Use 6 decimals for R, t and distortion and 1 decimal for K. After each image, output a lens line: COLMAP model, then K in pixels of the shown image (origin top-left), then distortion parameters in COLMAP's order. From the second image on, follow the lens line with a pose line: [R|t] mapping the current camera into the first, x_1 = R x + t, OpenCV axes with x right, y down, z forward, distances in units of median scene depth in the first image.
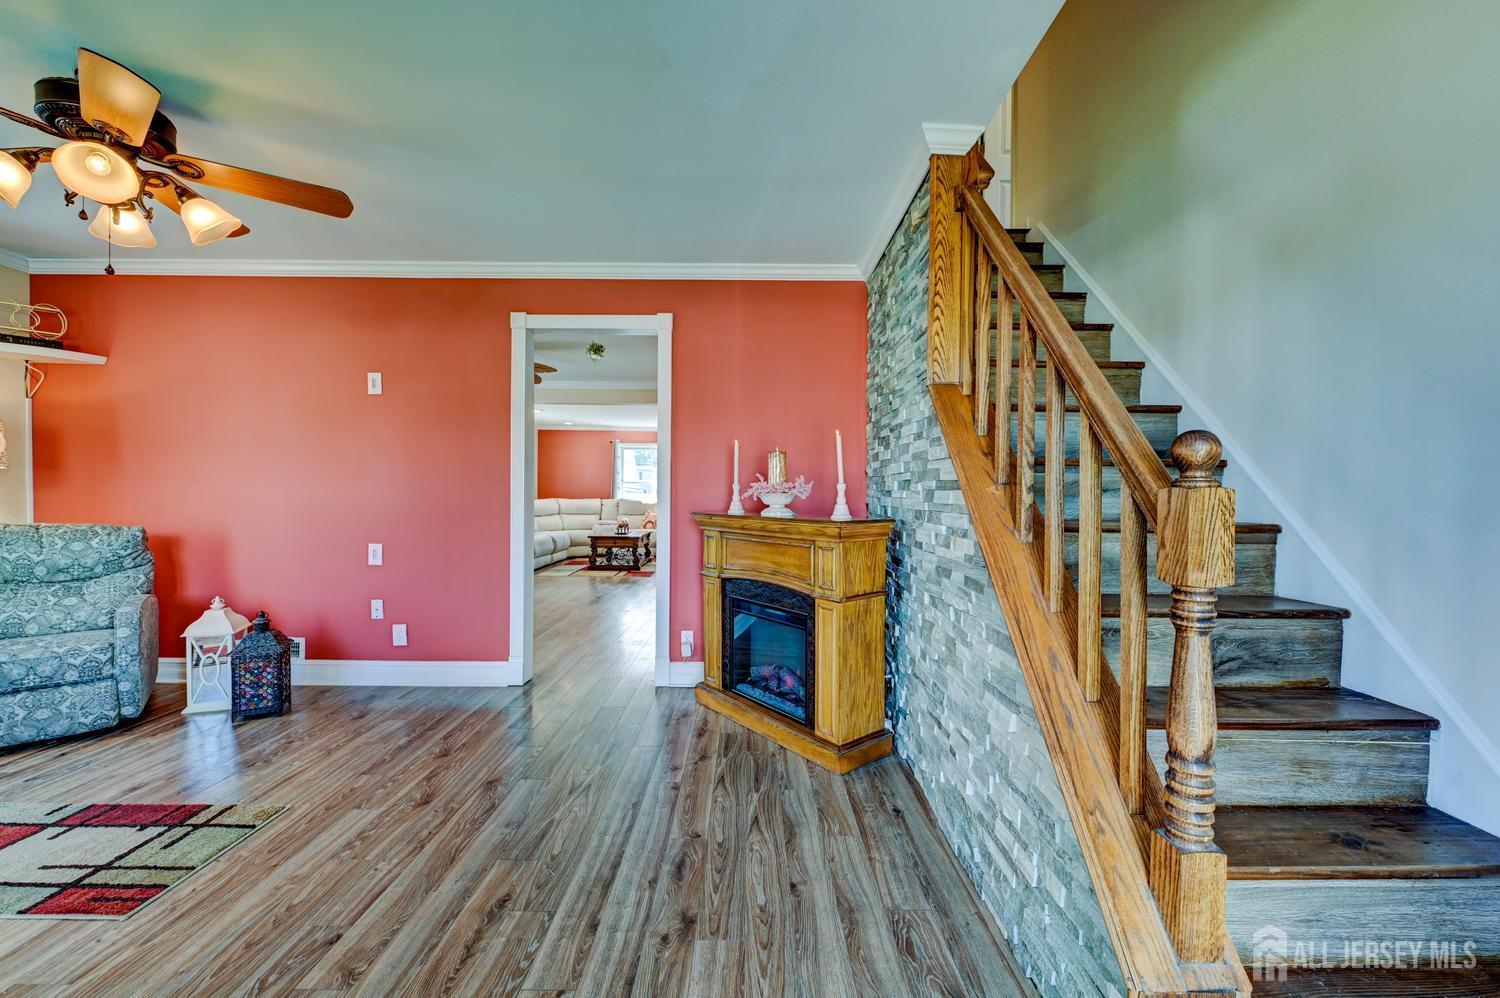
lens RADIAL K [[590.9, 0, 753.5], [0, 590.9, 501.5], [0, 0, 1]] dist [-0.002416, -0.000767]
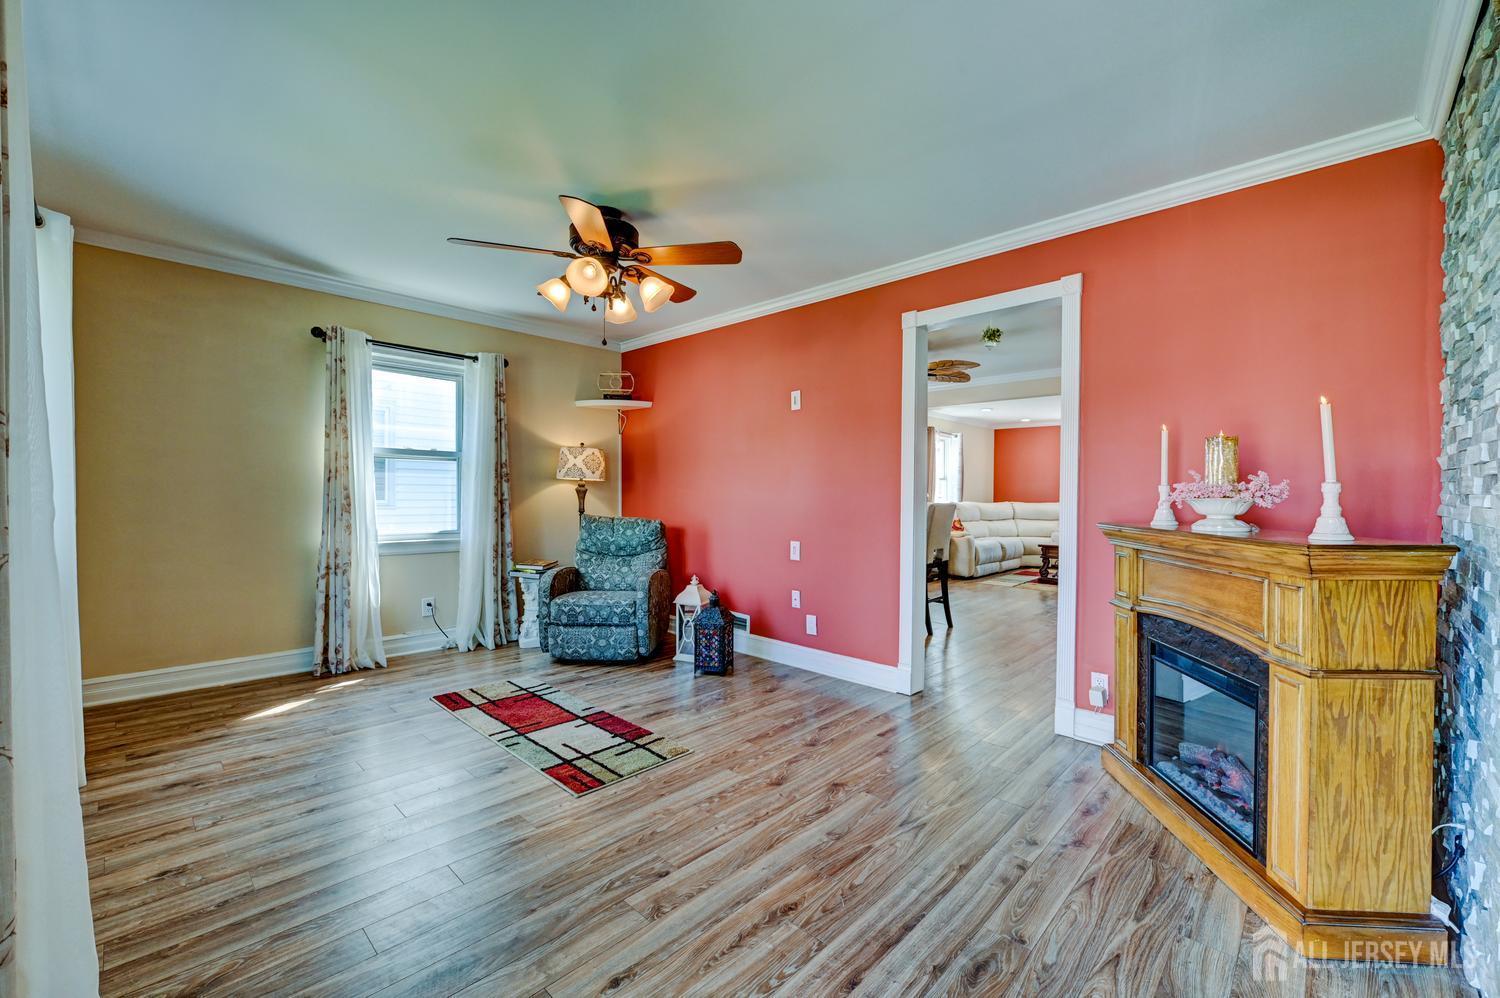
lens RADIAL K [[608.6, 0, 758.3], [0, 608.6, 499.2], [0, 0, 1]] dist [-0.003596, -0.000708]
pose [[0.724570, 0.004546, -0.689186, 0.143398], [-0.010504, 0.999935, -0.004447, -0.004405], [0.689121, 0.010461, 0.724571, 0.127355]]
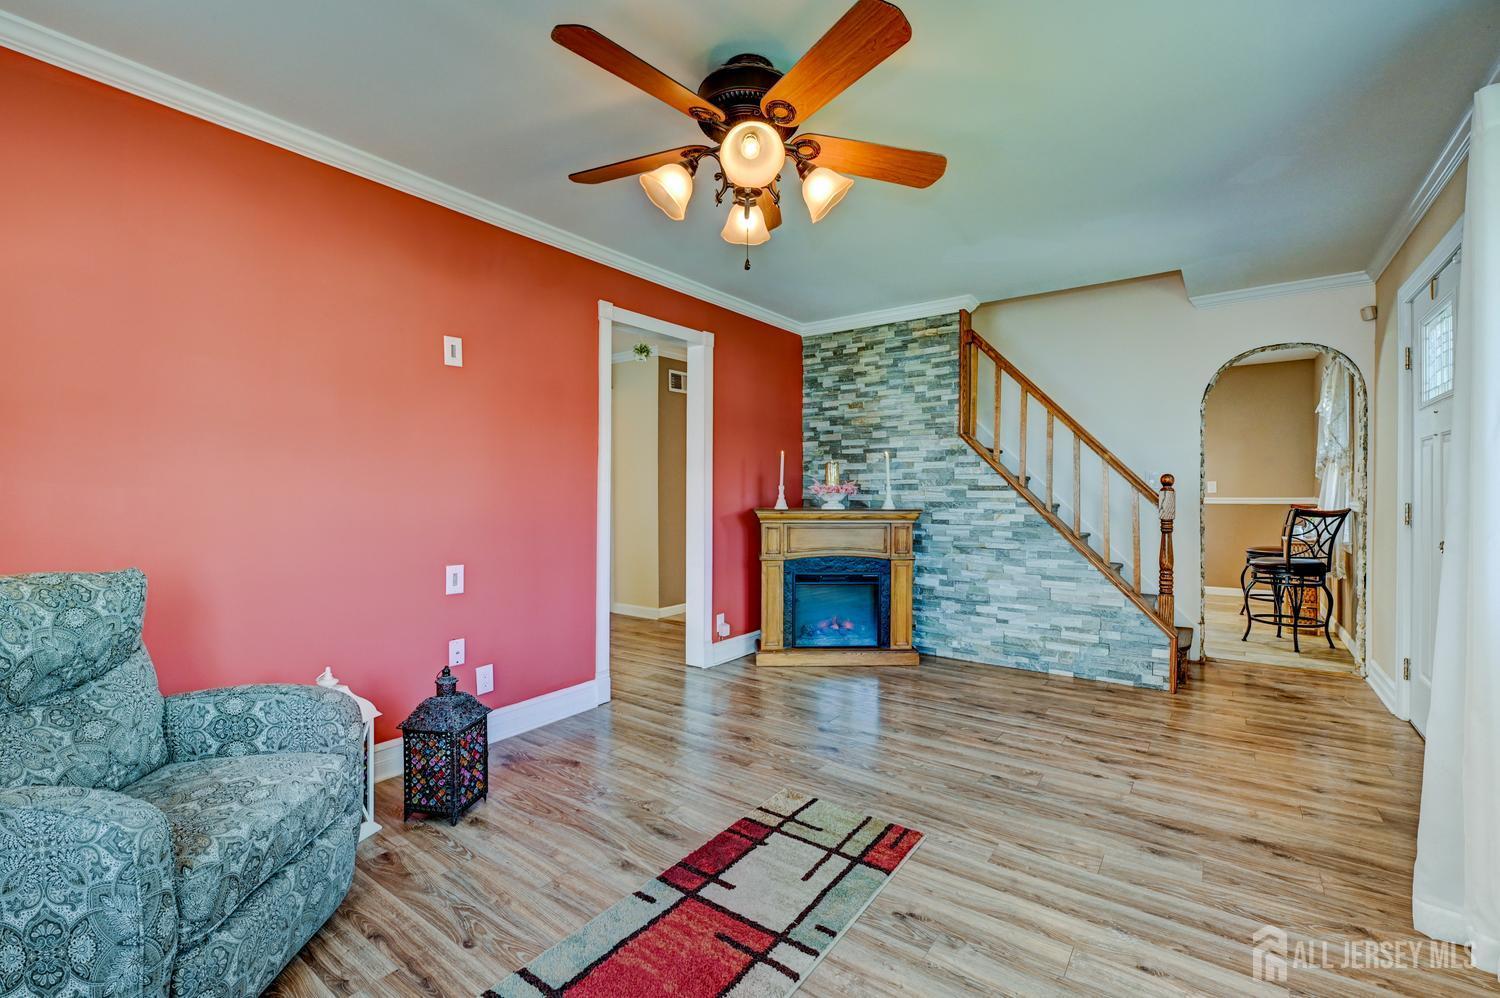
lens RADIAL K [[633.0, 0, 760.9], [0, 633.0, 494.3], [0, 0, 1]] dist [-0.001567, -0.000274]
pose [[0.593874, -0.011954, 0.804469, -1.319342], [0.015962, 0.999868, 0.003074, -0.018399], [-0.804400, 0.011015, 0.593986, 0.262662]]
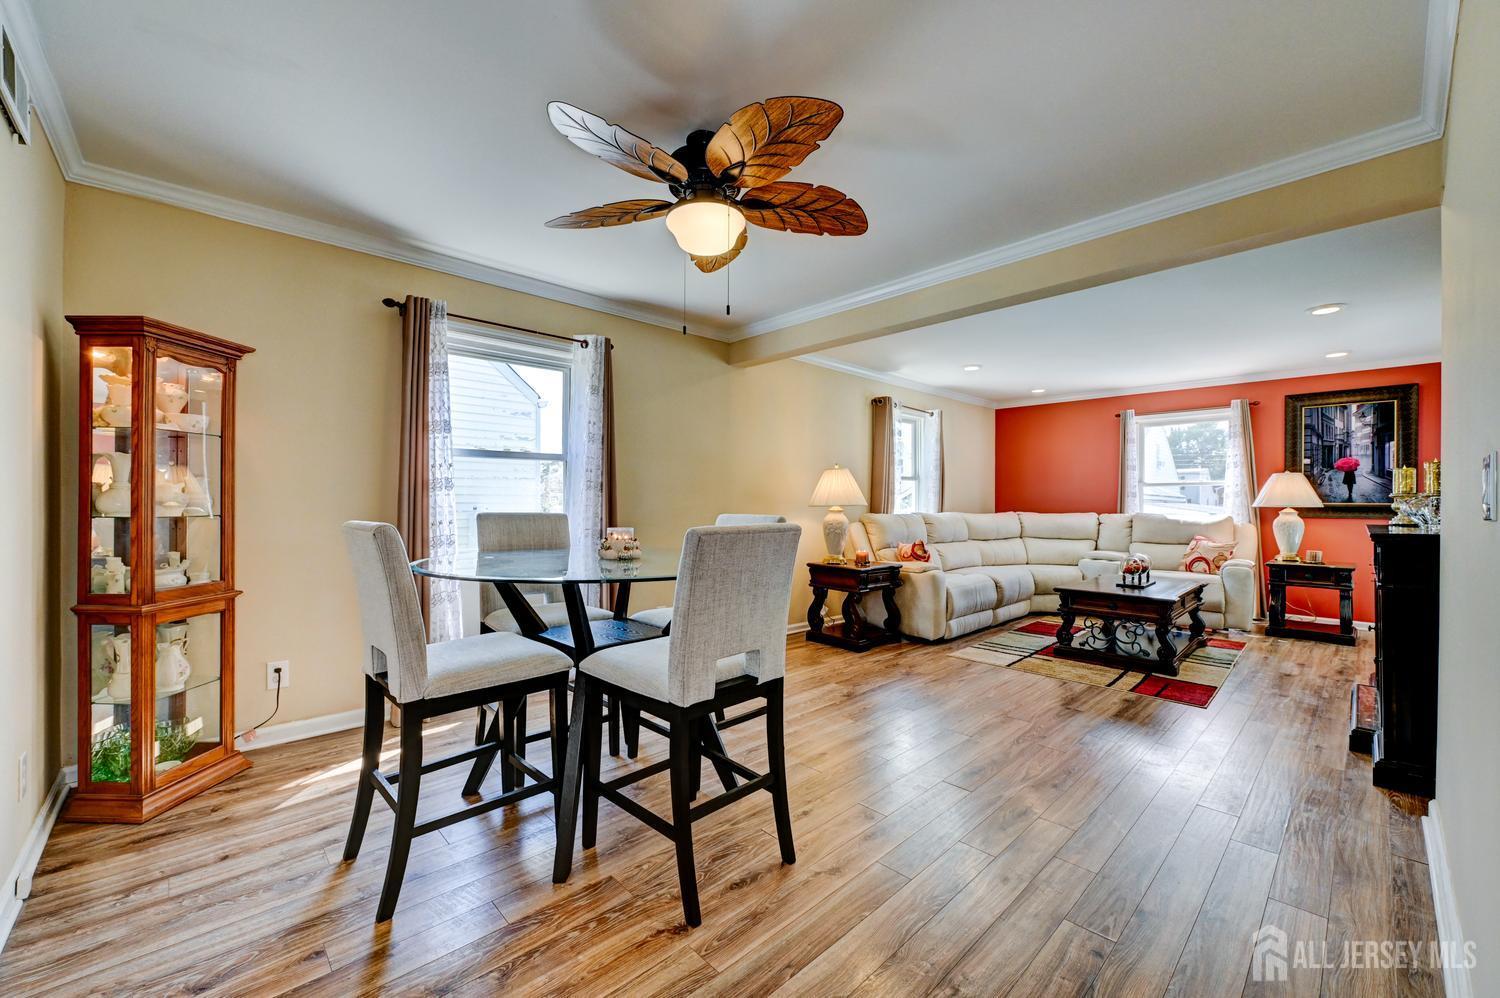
lens RADIAL K [[579.4, 0, 734.2], [0, 579.4, 499.7], [0, 0, 1]] dist [-0.025232, -0.000177]
pose [[0.656311, -0.007588, -0.754452, -0.263120], [-0.008338, 0.999815, -0.017308, -0.022162], [0.754444, 0.017650, 0.656127, 1.419767]]
